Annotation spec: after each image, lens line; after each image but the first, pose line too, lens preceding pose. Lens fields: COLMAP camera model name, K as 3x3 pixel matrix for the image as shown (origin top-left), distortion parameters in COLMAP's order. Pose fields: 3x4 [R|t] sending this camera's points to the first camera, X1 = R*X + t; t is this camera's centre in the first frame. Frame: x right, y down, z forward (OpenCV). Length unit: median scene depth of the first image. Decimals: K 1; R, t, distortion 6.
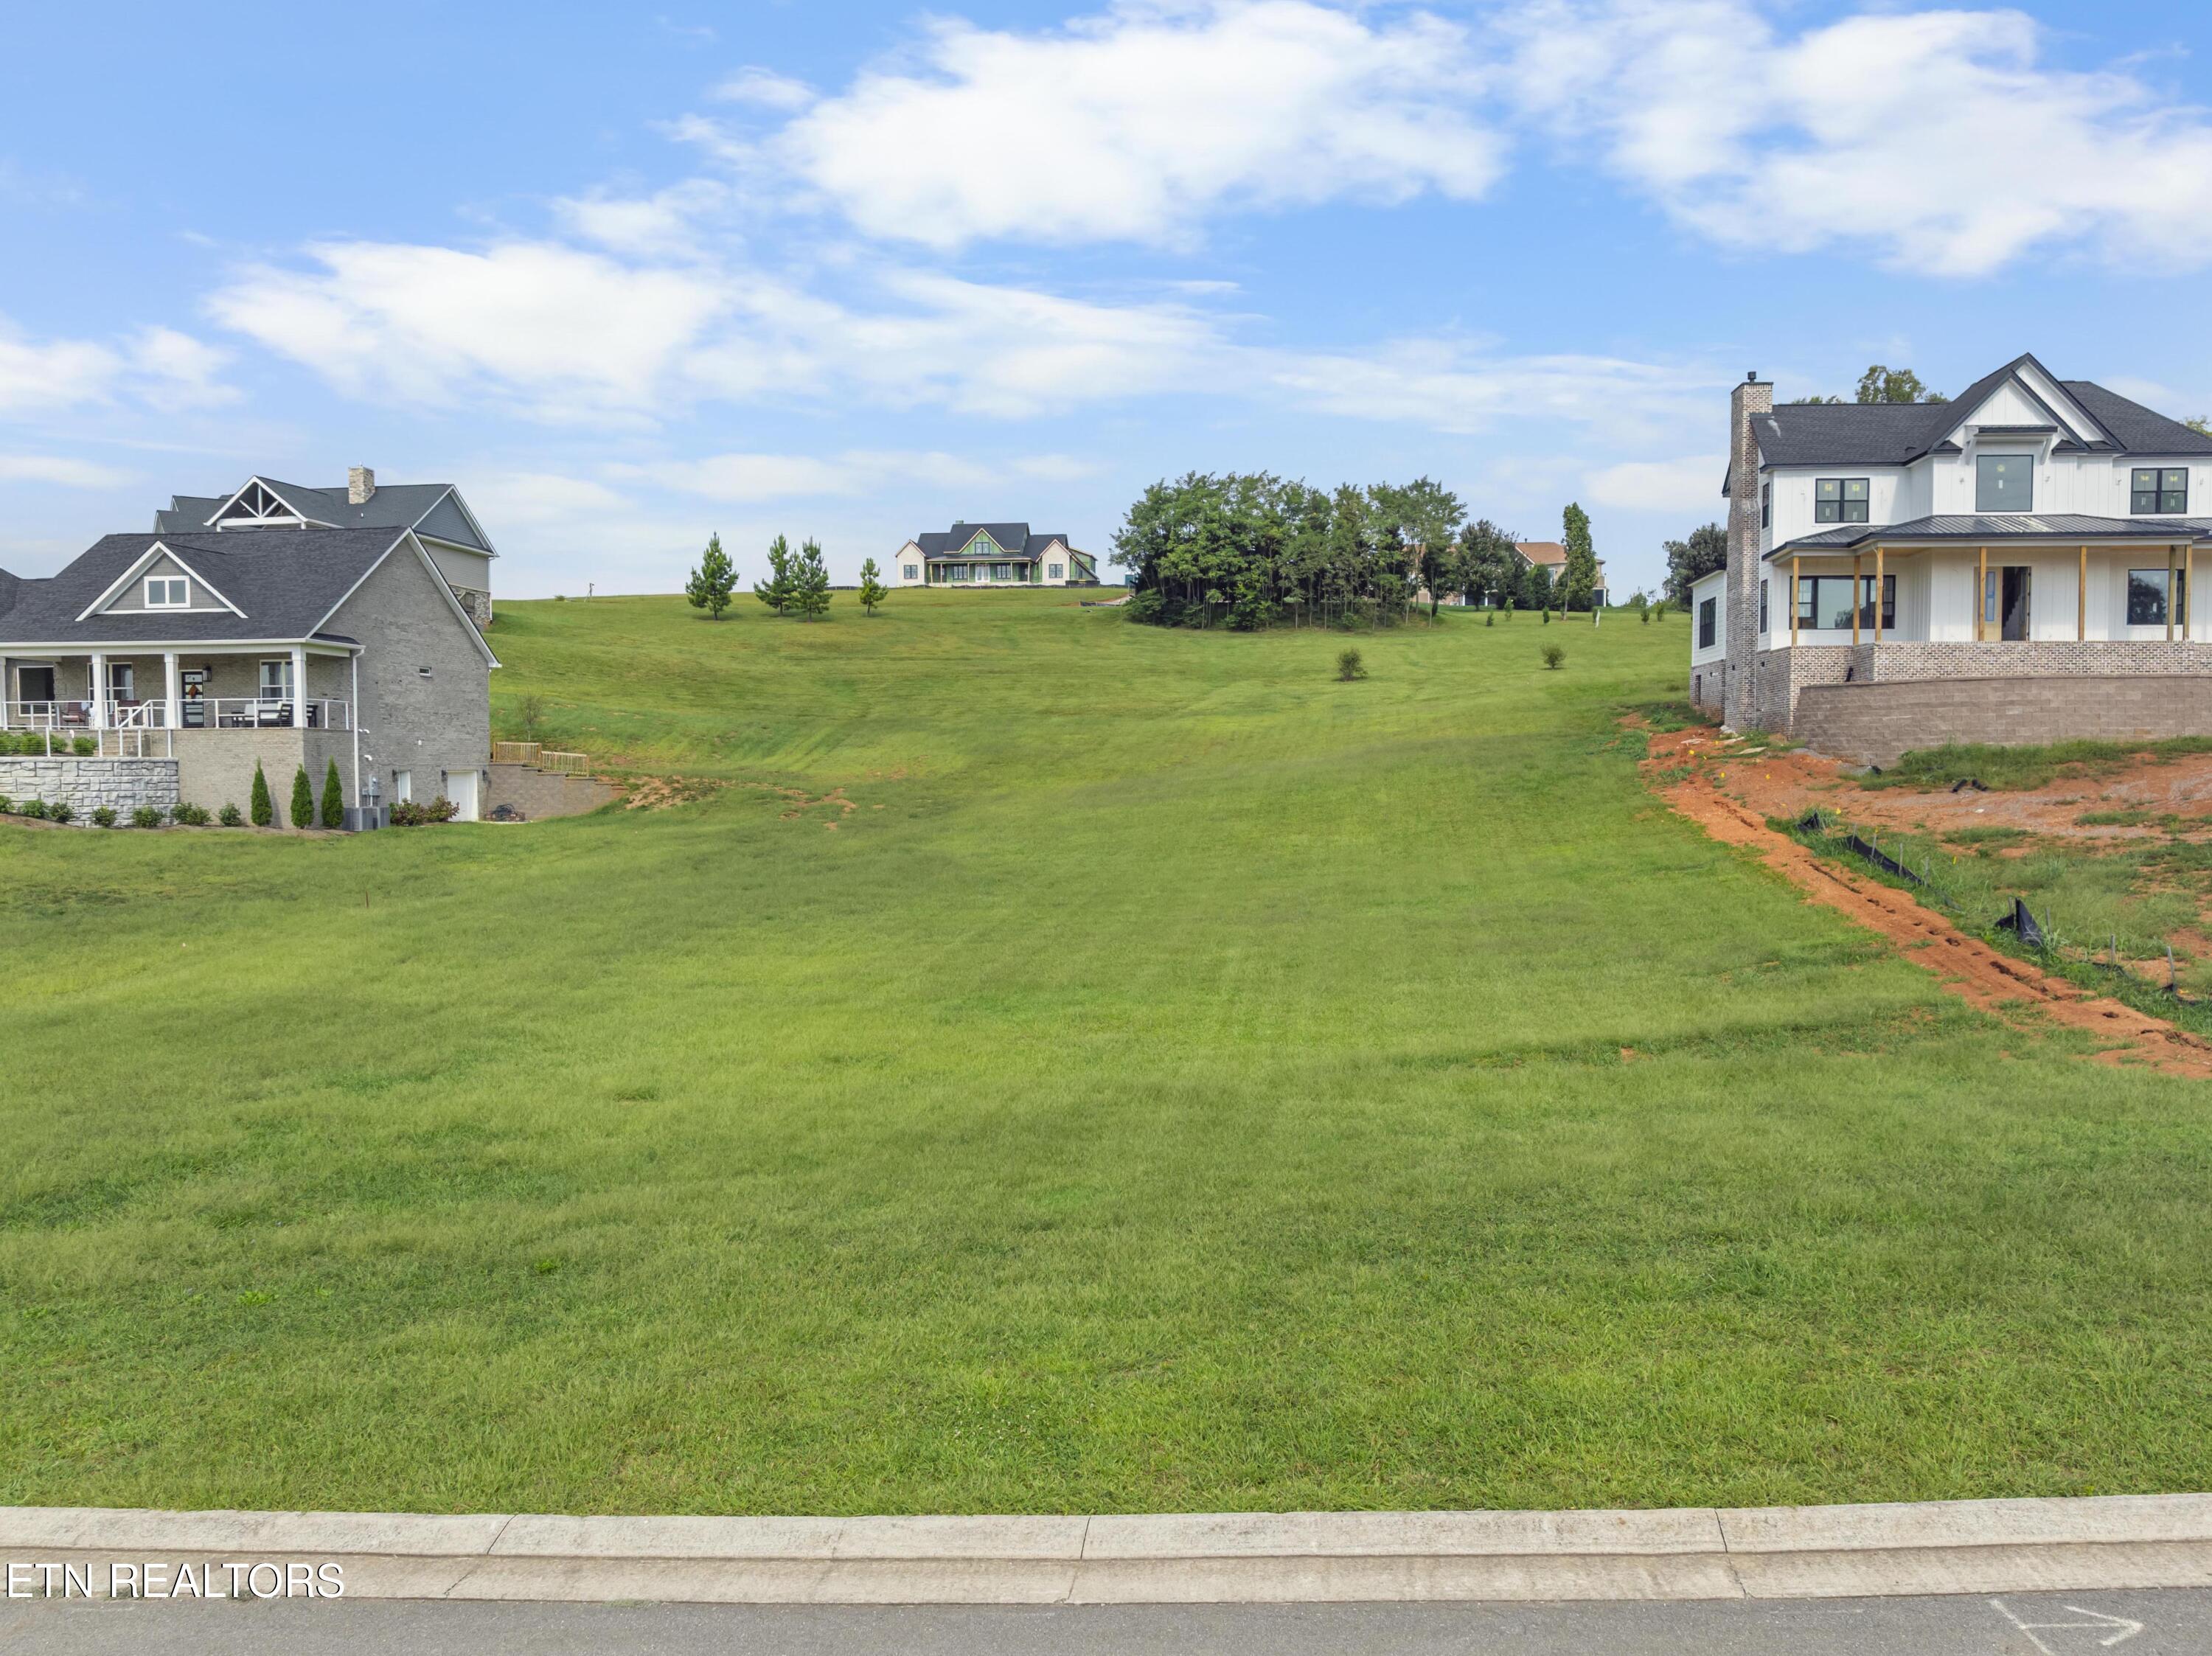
lens RADIAL K [[1701.0, 0, 1126.2], [0, 1701.0, 884.8], [0, 0, 1]] dist [-0.037126, -0.009505]
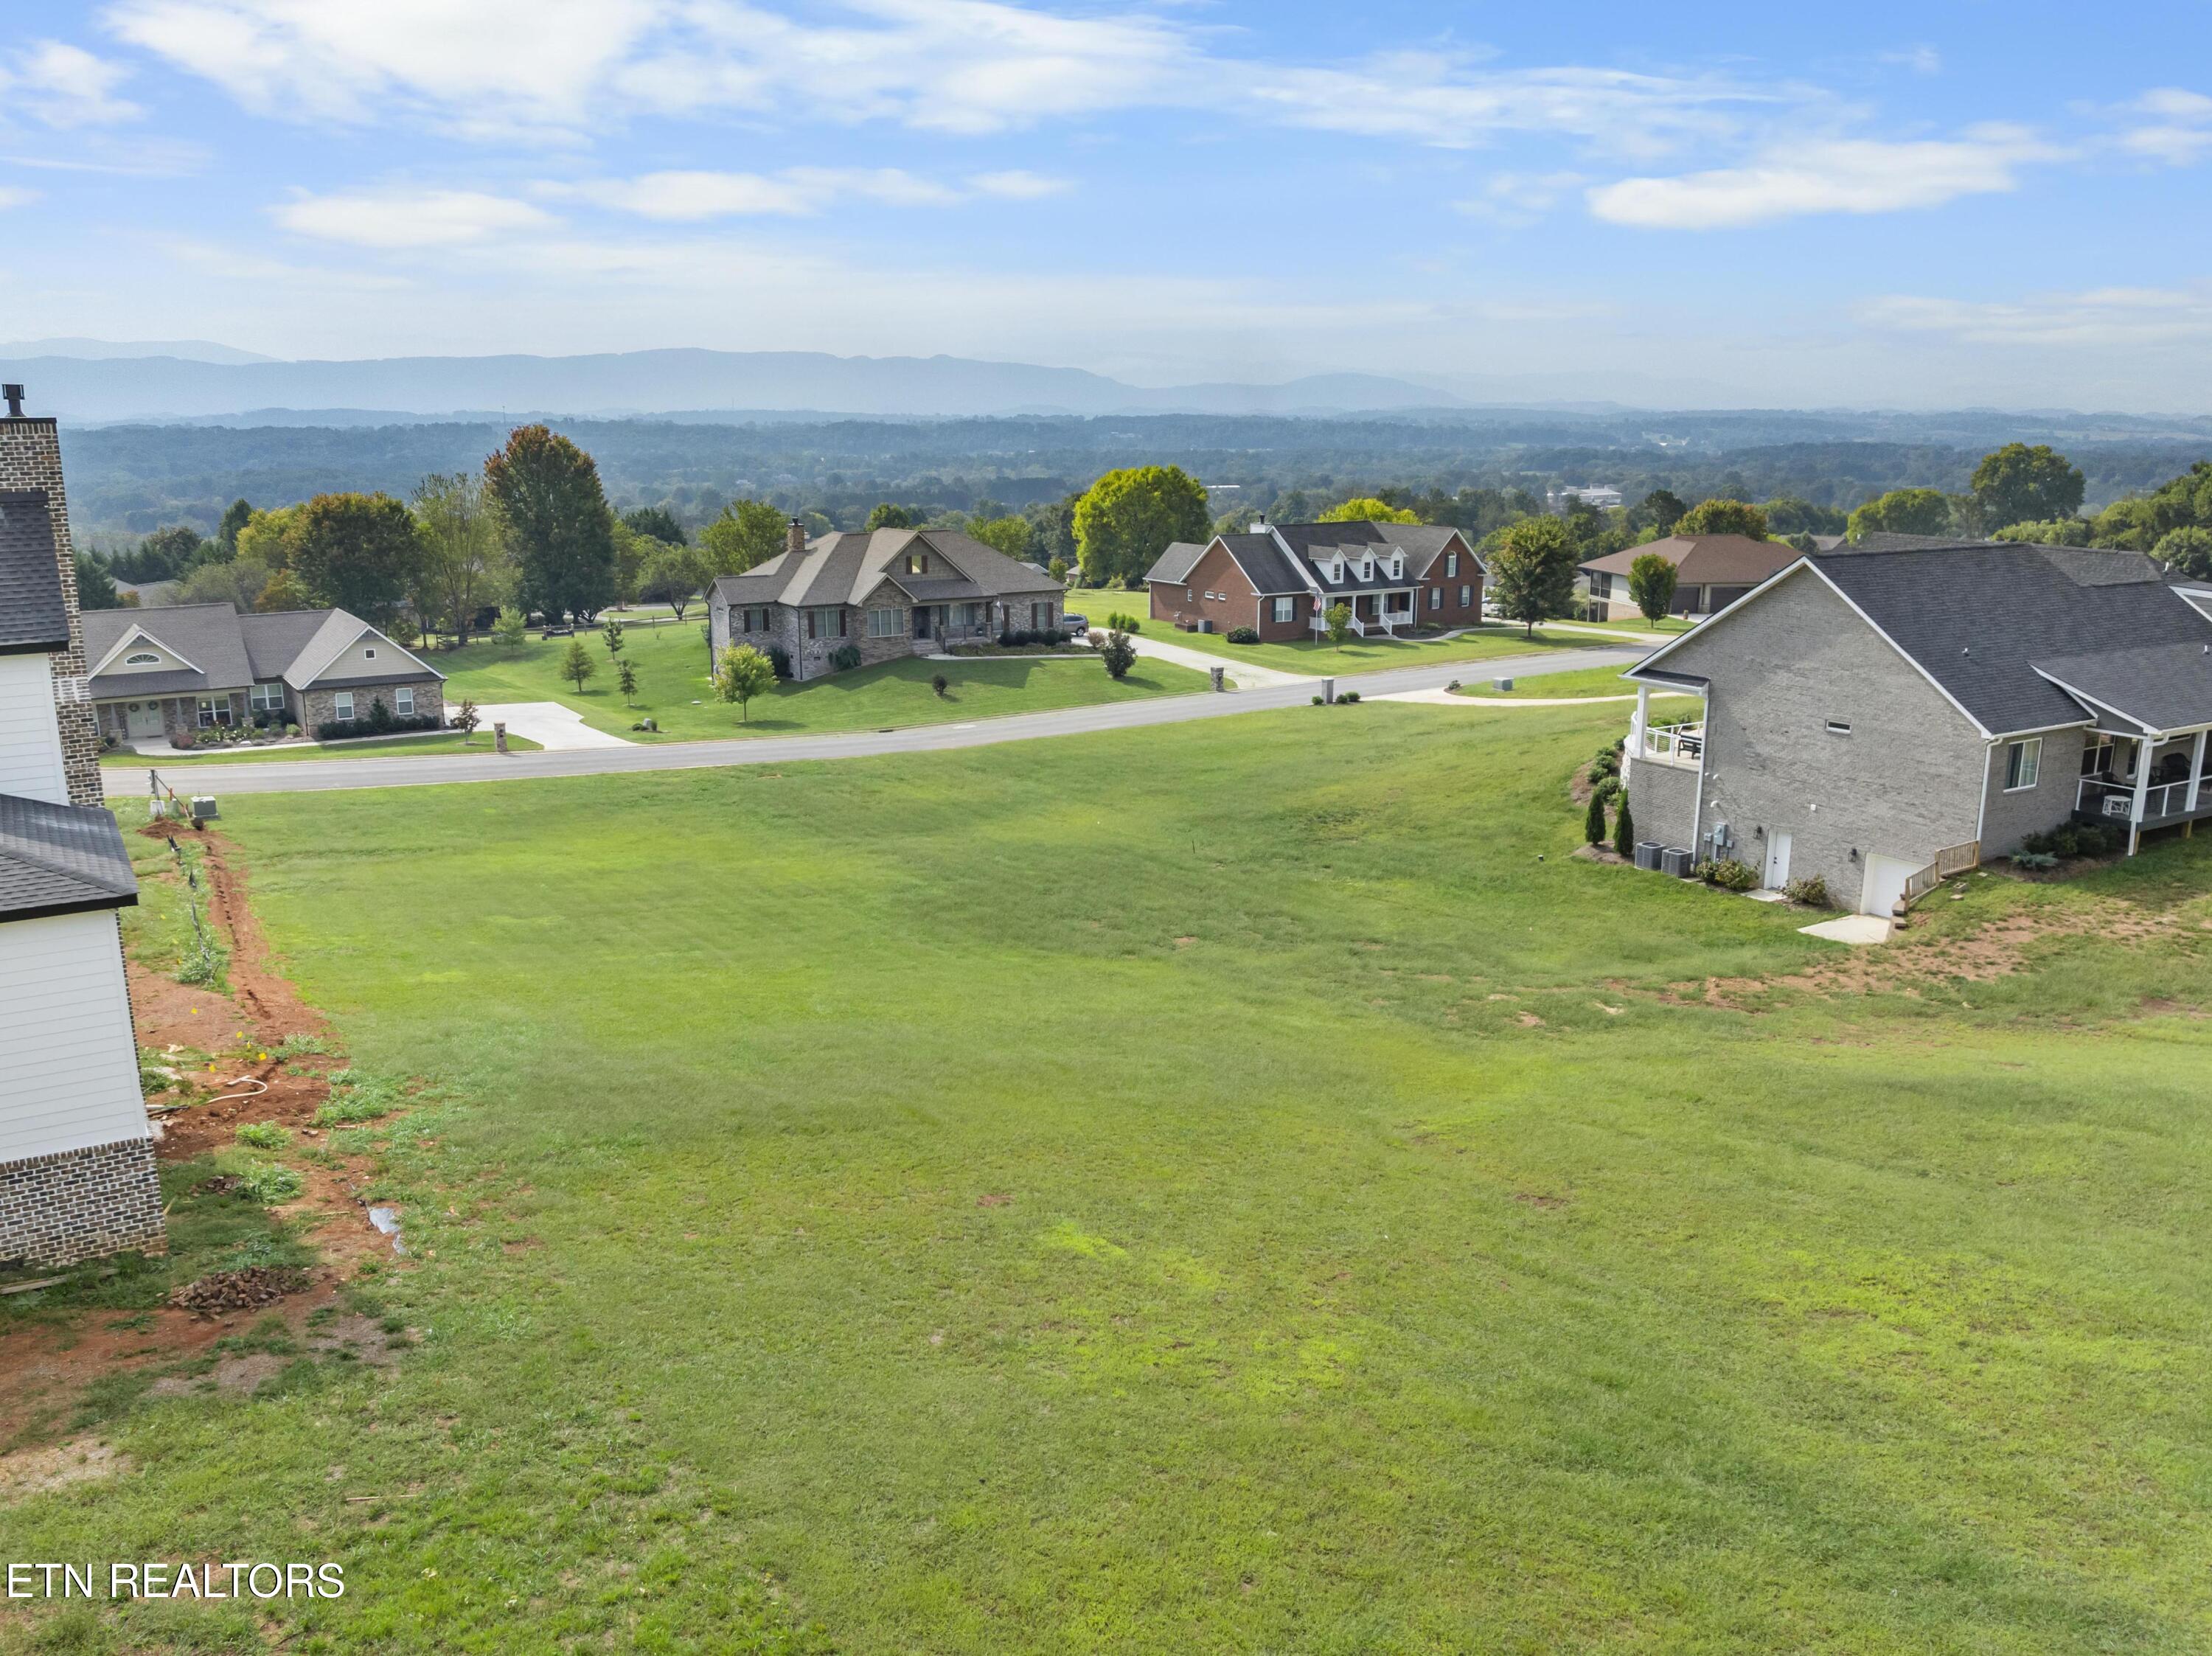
lens RADIAL K [[1798.8, 0, 1055.4], [0, 1798.8, 858.7], [0, 0, 1]] dist [-0.031993, -0.014459]
pose [[-0.800400, 0.150560, -0.580251, 0.316491], [-0.034161, 0.954918, 0.294899, -0.237753], [0.598492, 0.255859, -0.759173, 1.114381]]
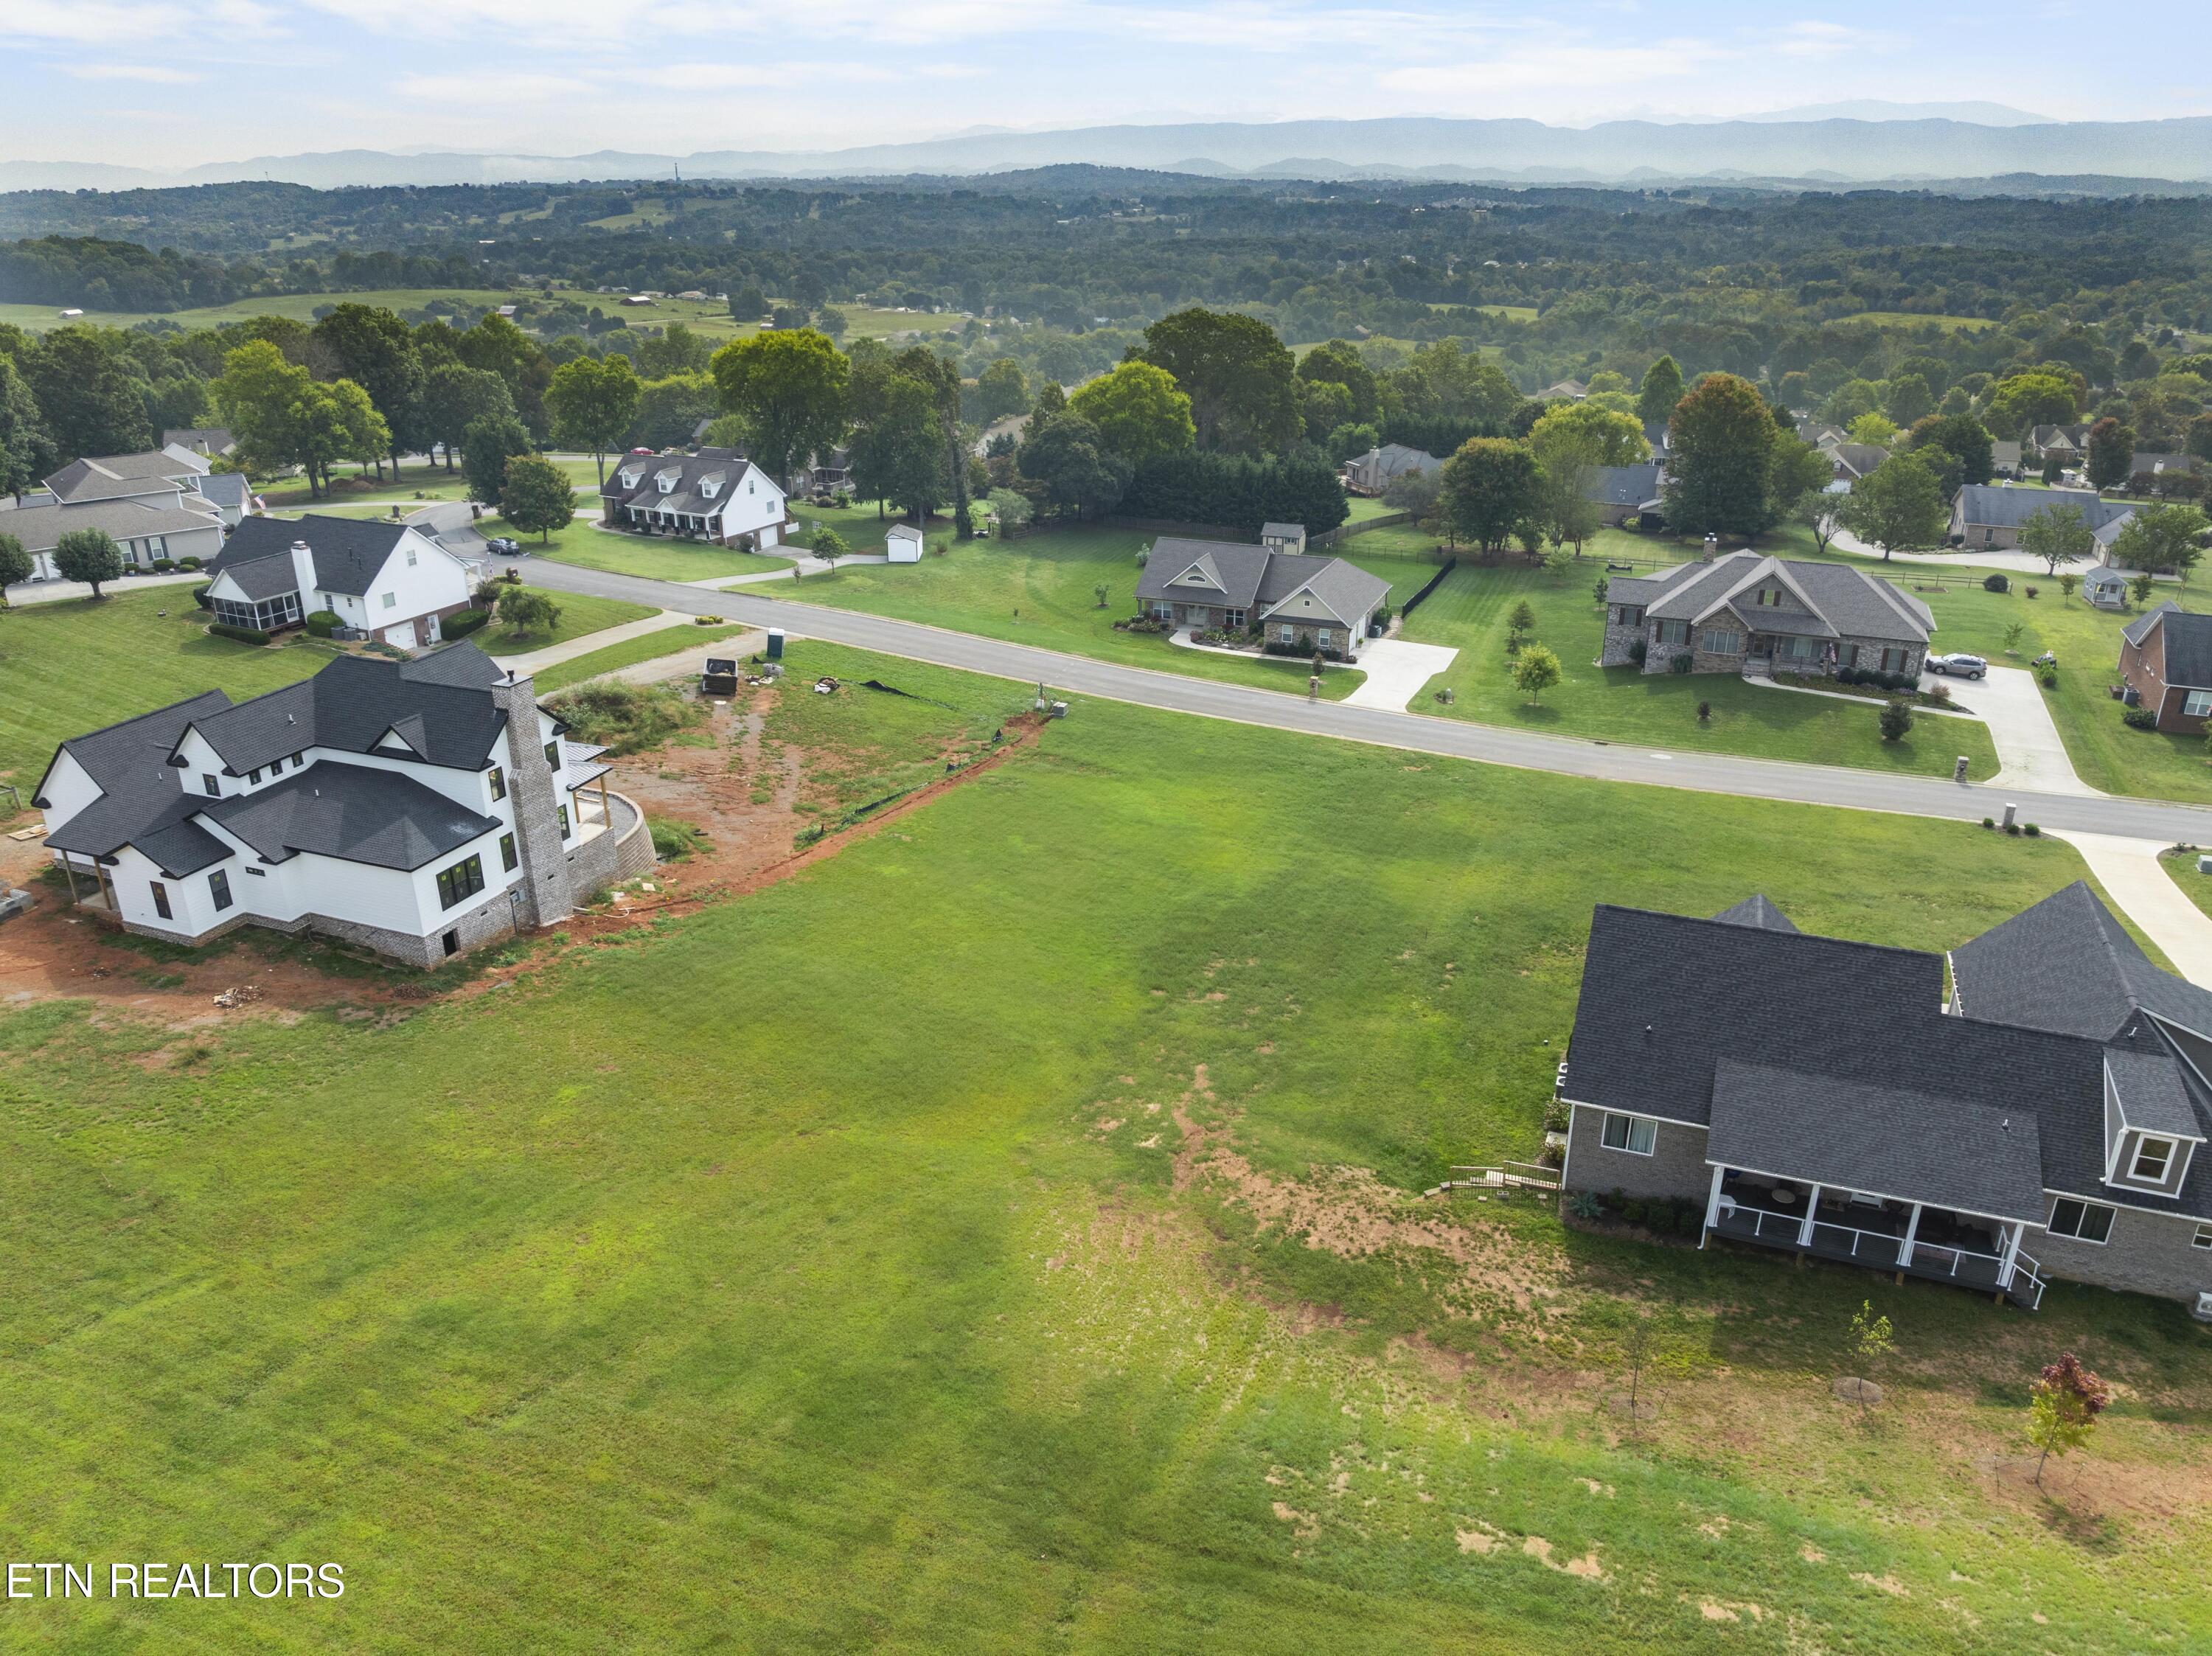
lens RADIAL K [[1558.2, 0, 1111.2], [0, 1558.2, 827.0], [0, 0, 1]] dist [-0.033792, -0.009612]
pose [[-0.964224, -0.097767, 0.246401, -0.272786], [0.023832, 0.893771, 0.447890, -0.515309], [-0.264015, 0.437739, -0.859465, 1.402495]]
